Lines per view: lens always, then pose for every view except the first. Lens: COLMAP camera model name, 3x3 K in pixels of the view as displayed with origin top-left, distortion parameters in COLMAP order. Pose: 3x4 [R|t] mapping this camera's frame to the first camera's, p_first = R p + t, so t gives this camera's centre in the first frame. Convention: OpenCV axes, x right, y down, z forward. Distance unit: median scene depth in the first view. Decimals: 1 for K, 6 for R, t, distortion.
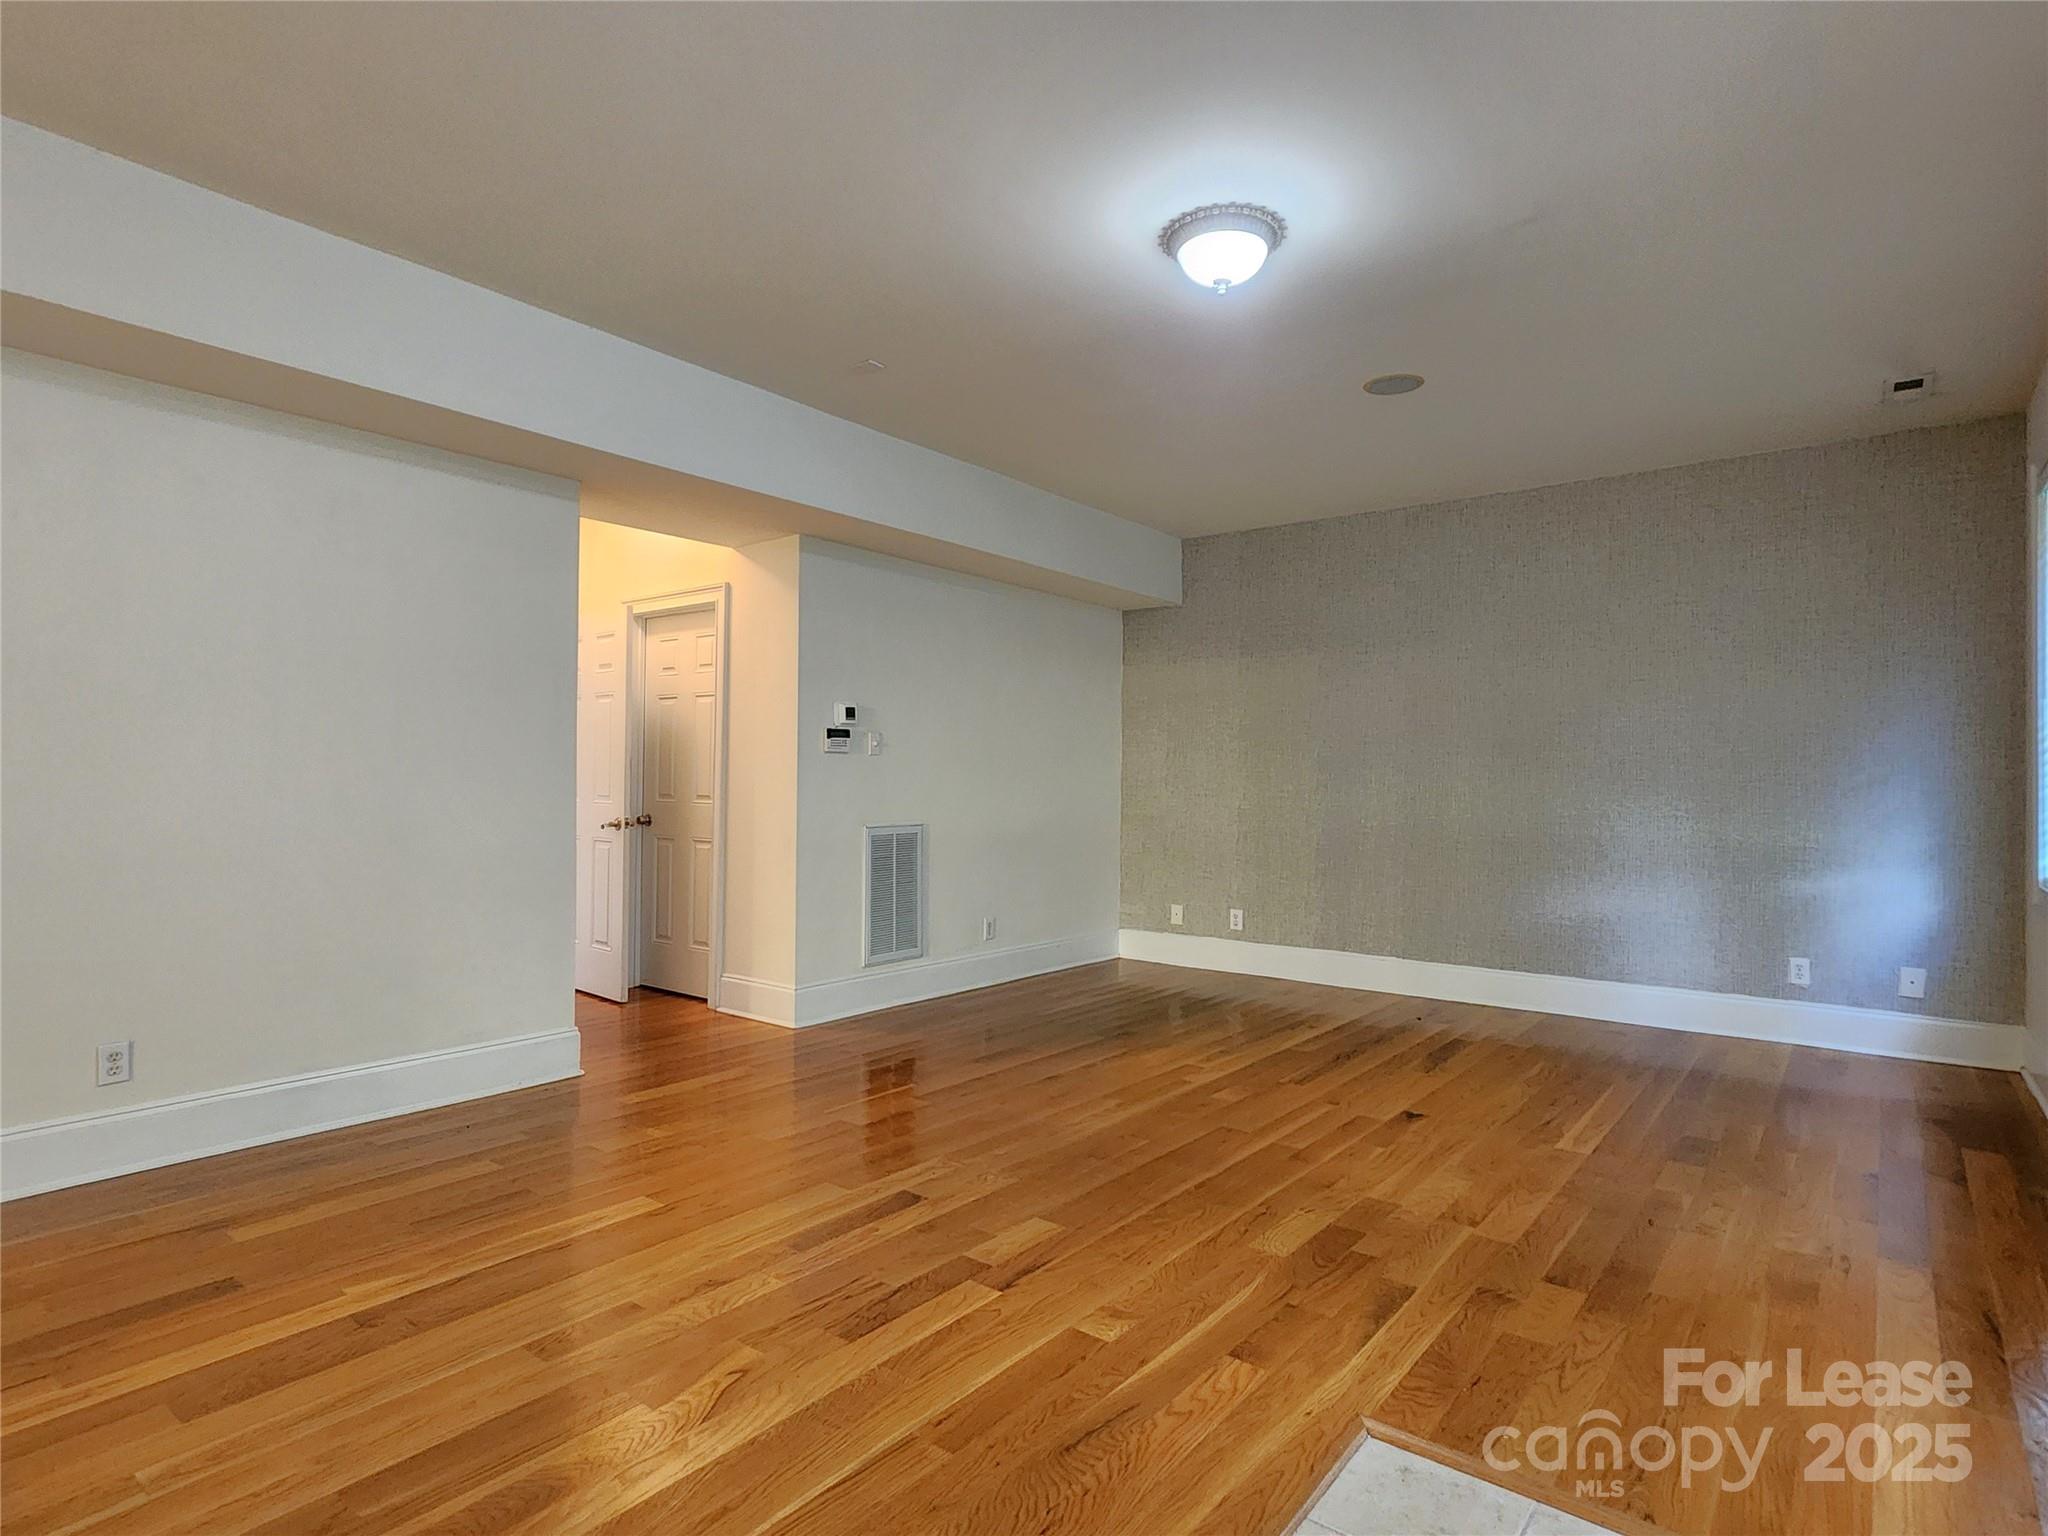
lens RADIAL K [[1102.1, 0, 1024.0], [0, 1102.1, 768.0], [0, 0, 1]] dist [-0.002988, -0.000320]
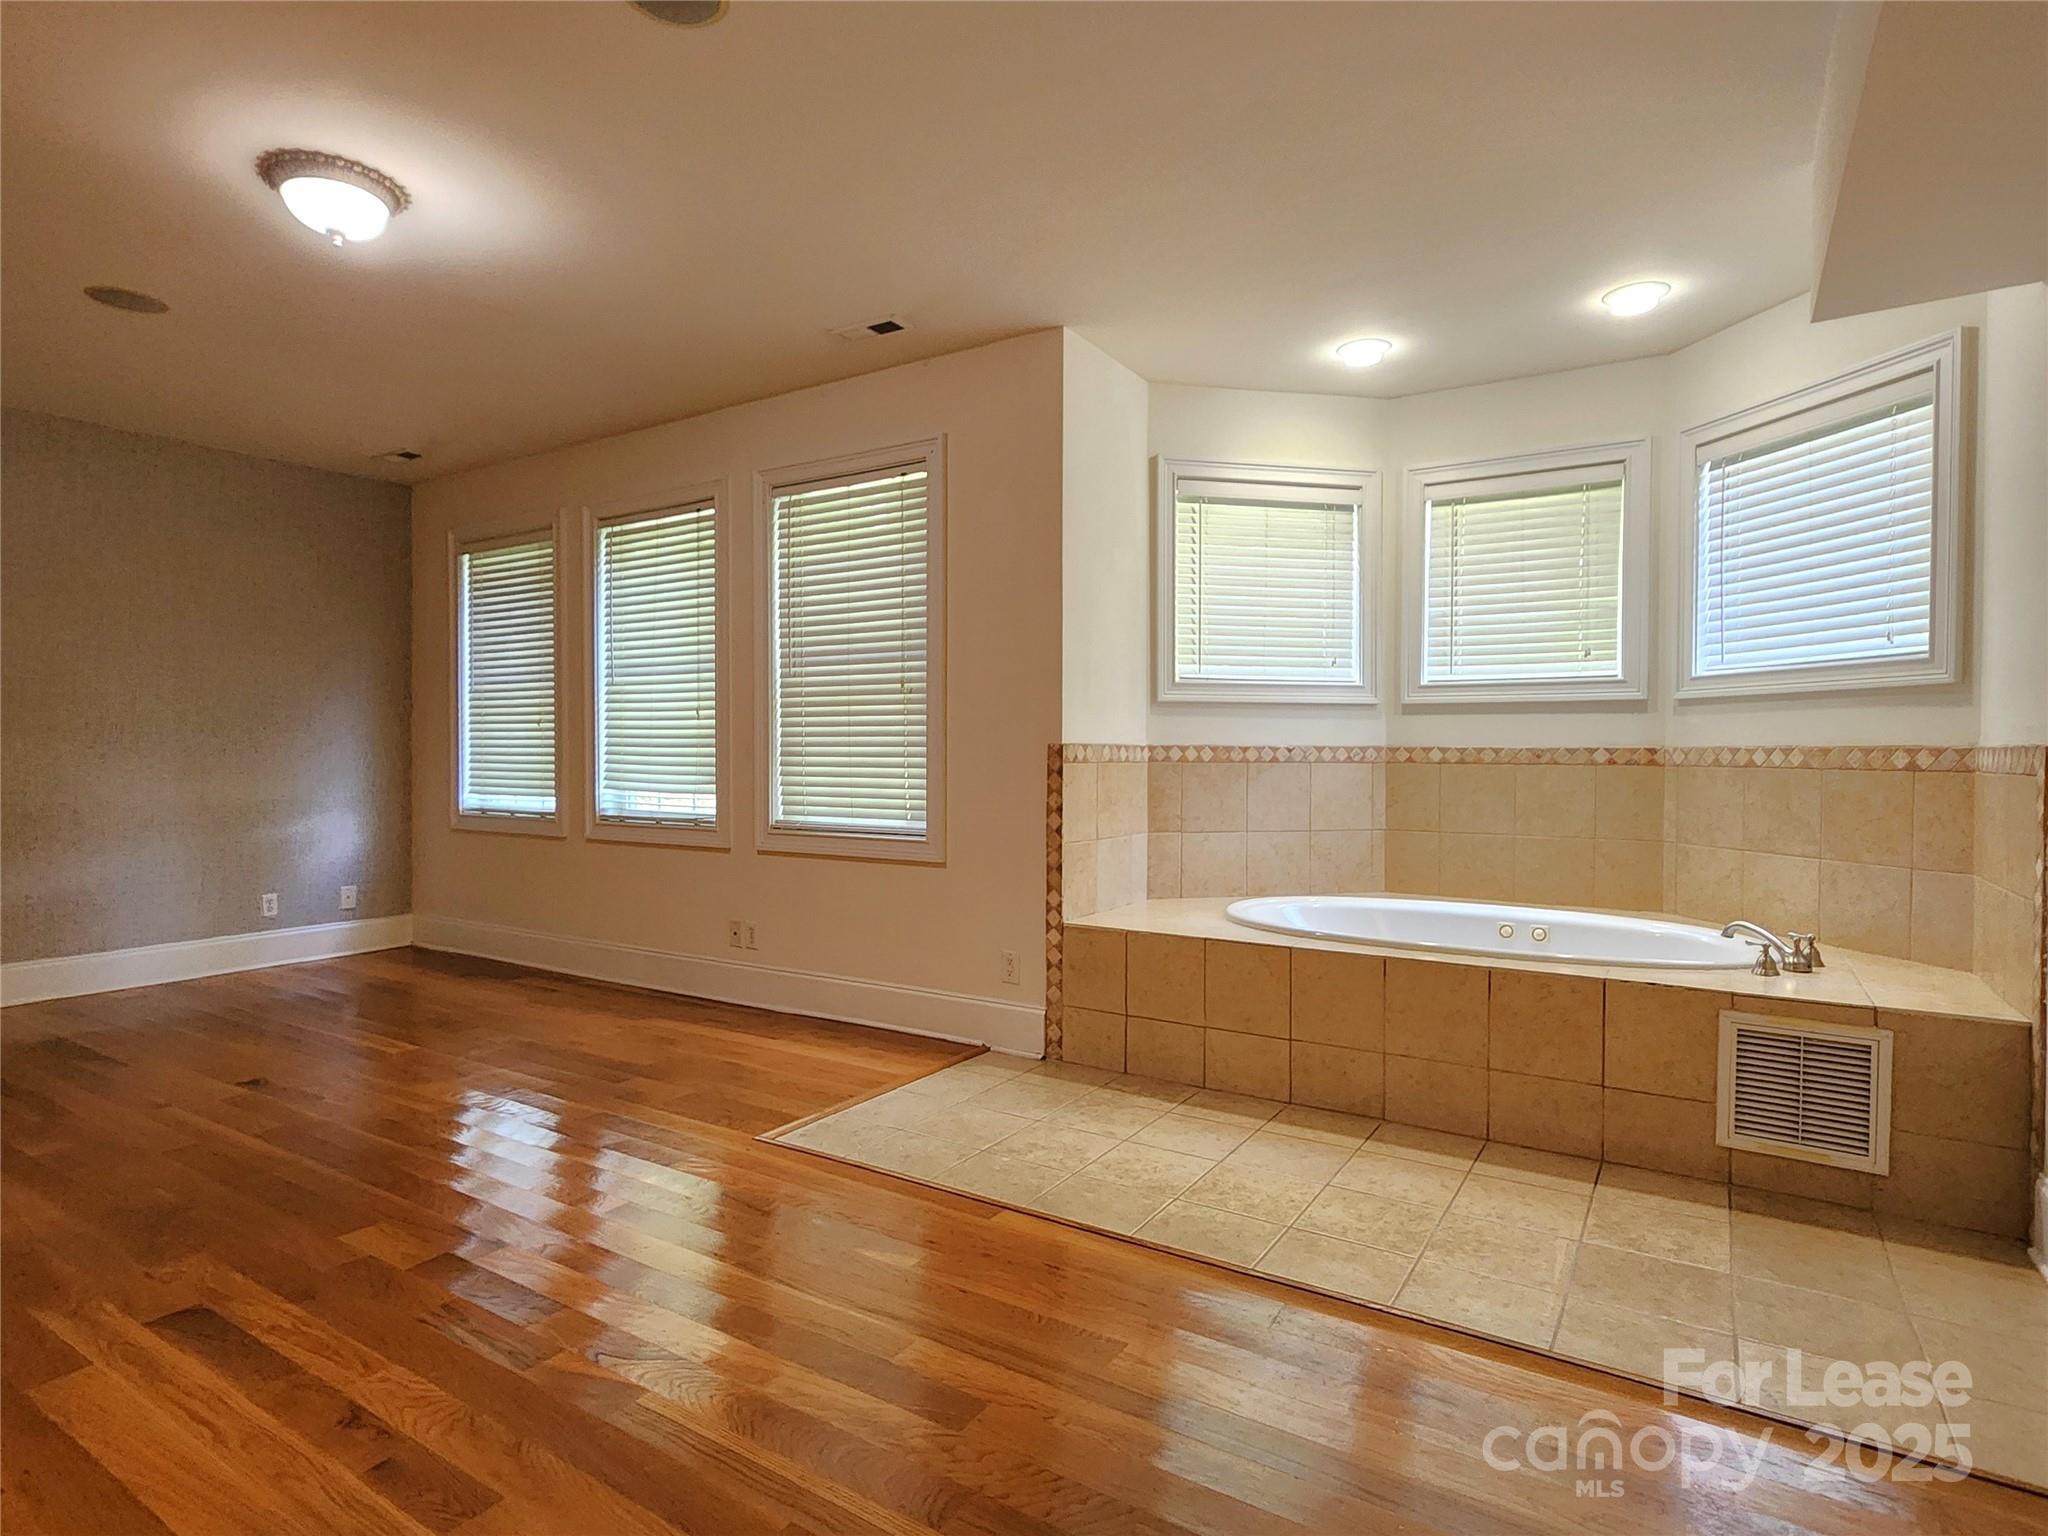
lens RADIAL K [[1102.1, 0, 1024.0], [0, 1102.1, 768.0], [0, 0, 1]] dist [-0.002988, -0.000320]
pose [[-0.097807, -0.030212, 0.994747, -0.573713], [-0.008897, 0.999526, 0.029483, -0.004053], [-0.995166, -0.005967, -0.098029, 0.330181]]
